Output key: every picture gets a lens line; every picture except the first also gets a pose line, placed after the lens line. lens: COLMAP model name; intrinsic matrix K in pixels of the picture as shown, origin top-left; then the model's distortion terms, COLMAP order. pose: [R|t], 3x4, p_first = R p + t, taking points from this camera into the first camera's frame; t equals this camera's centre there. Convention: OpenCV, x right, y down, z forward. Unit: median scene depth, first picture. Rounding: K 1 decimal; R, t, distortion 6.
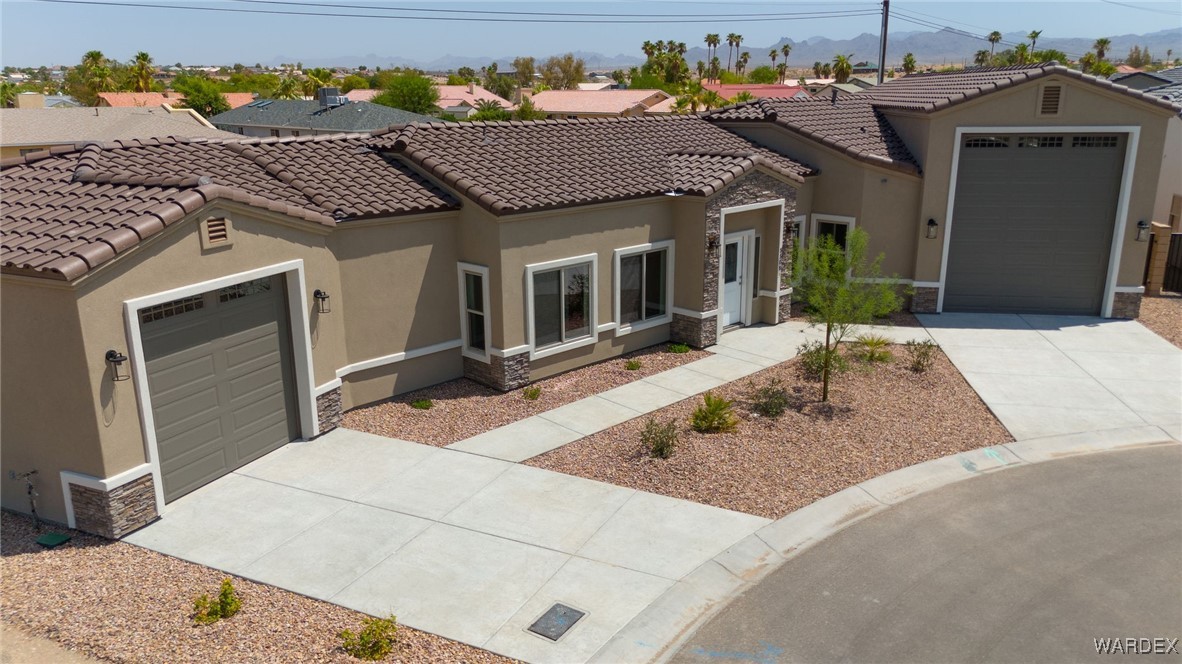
lens RADIAL K [[872.1, 0, 595.7], [0, 872.1, 330.9], [0, 0, 1]] dist [0.076226, -0.078546]
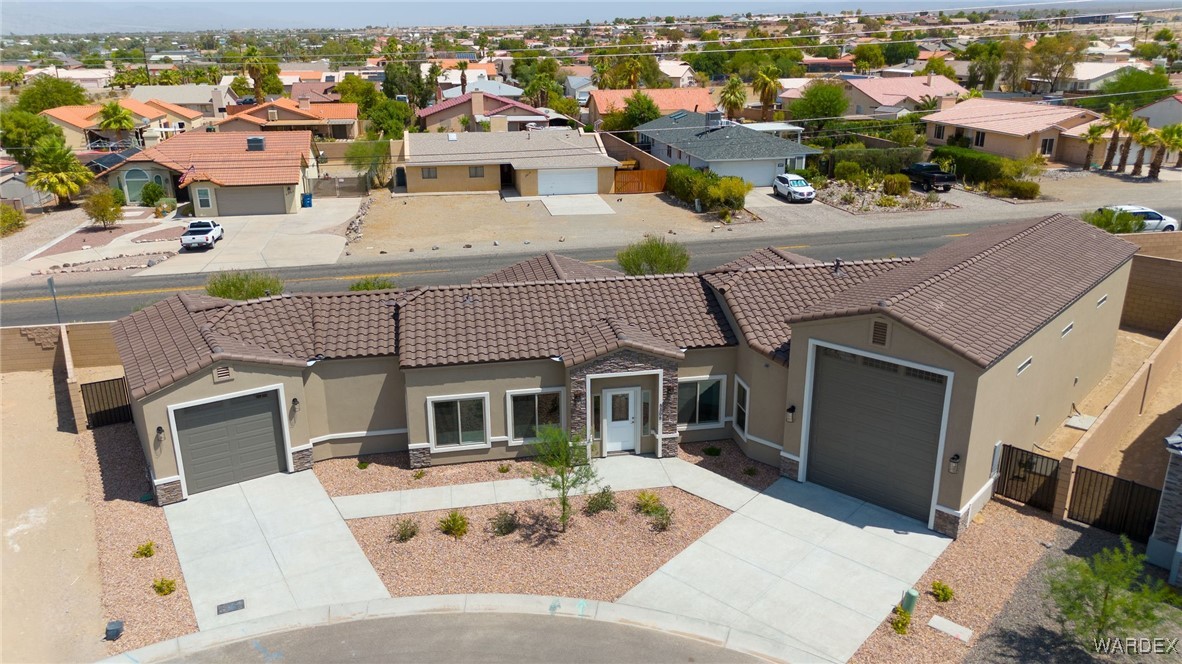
lens RADIAL K [[872.1, 0, 595.7], [0, 872.1, 330.9], [0, 0, 1]] dist [0.076226, -0.078546]
pose [[0.825985, 0.180646, -0.533963, 0.937894], [-0.147236, 0.983515, 0.104976, -0.377386], [0.544124, -0.008090, 0.838966, -0.179345]]
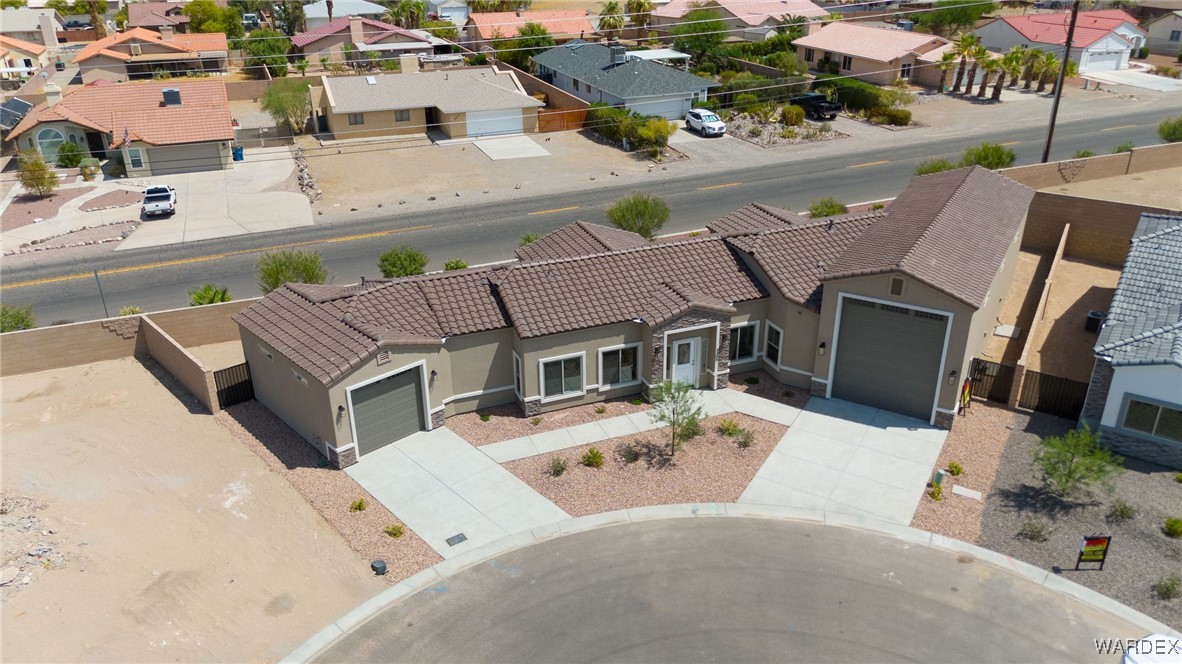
lens RADIAL K [[872.1, 0, 595.7], [0, 872.1, 330.9], [0, 0, 1]] dist [0.076226, -0.078546]
pose [[0.918751, 0.164171, -0.359088, 0.682451], [-0.100555, 0.976760, 0.189286, -0.485281], [0.381818, -0.137799, 0.913907, -0.704598]]
